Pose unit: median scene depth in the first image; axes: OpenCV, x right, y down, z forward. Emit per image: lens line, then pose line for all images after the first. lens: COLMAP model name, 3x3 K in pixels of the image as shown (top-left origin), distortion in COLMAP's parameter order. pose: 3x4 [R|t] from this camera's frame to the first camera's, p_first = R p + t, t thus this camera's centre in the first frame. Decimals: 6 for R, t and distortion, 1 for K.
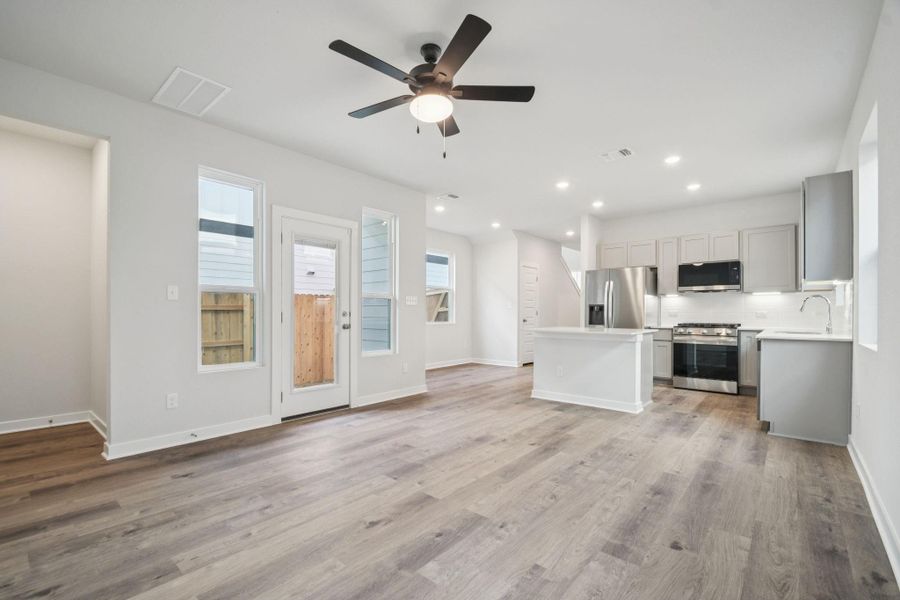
lens RADIAL K [[402.1, 0, 444.6], [0, 402.1, 307.1], [0, 0, 1]] dist [-0.021678, -0.003270]
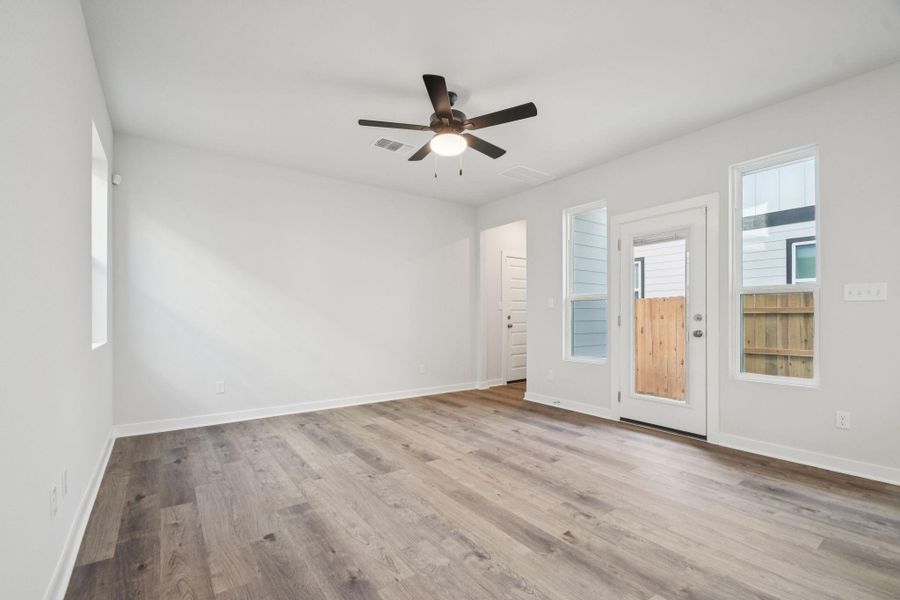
lens RADIAL K [[402.1, 0, 445.9], [0, 402.1, 306.1], [0, 0, 1]] dist [-0.021678, -0.003270]
pose [[-0.238772, -0.019798, -0.970874, 0.935631], [0.007232, 0.999728, -0.022165, 0.012086], [0.971049, -0.012314, -0.238564, 1.061804]]
